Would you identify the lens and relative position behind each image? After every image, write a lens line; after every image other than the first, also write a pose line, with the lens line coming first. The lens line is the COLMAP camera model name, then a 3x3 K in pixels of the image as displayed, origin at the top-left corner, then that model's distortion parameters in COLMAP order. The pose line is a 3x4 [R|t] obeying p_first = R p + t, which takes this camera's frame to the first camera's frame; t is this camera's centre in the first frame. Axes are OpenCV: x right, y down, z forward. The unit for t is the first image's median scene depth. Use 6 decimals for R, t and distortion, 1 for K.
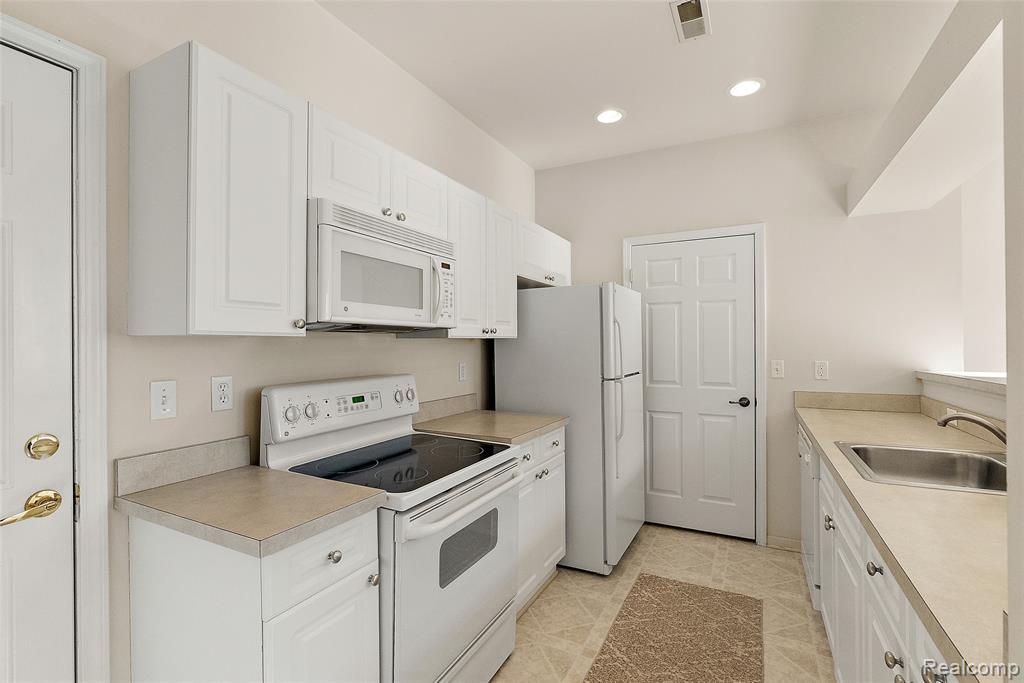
lens RADIAL K [[468.9, 0, 515.6], [0, 468.9, 339.0], [0, 0, 1]] dist [-0.001736, -0.000012]
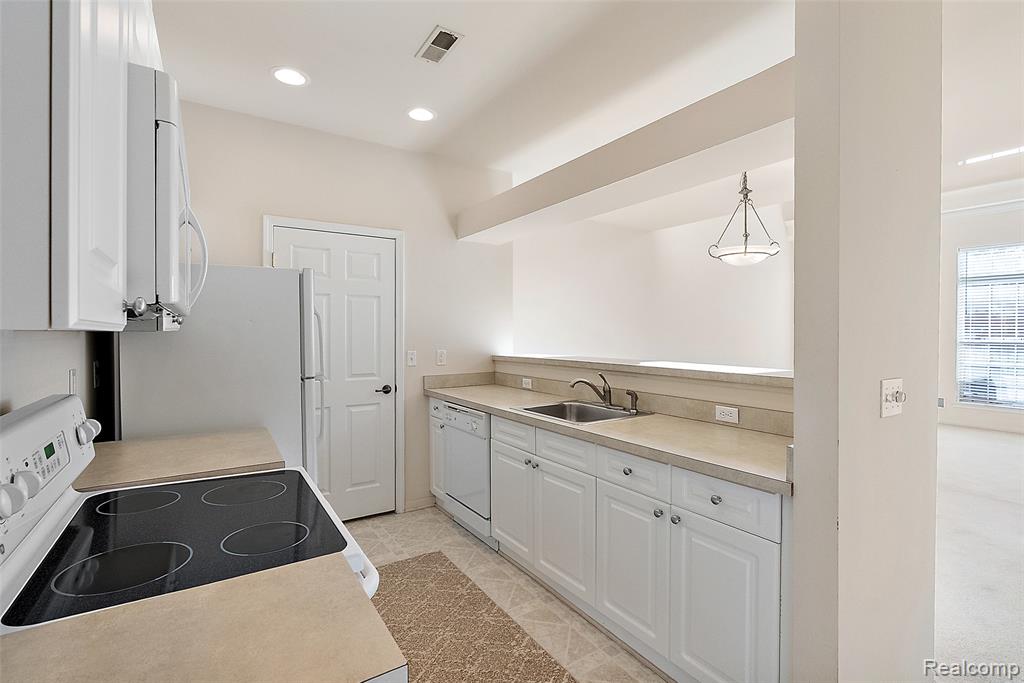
lens RADIAL K [[478.7, 0, 513.9], [0, 478.7, 334.2], [0, 0, 1]] dist [0.000874, -0.000054]
pose [[0.497334, 0.001312, 0.867558, -0.362843], [-0.009991, 0.999941, 0.004215, -0.003723], [-0.867501, -0.010764, 0.497318, 0.189144]]
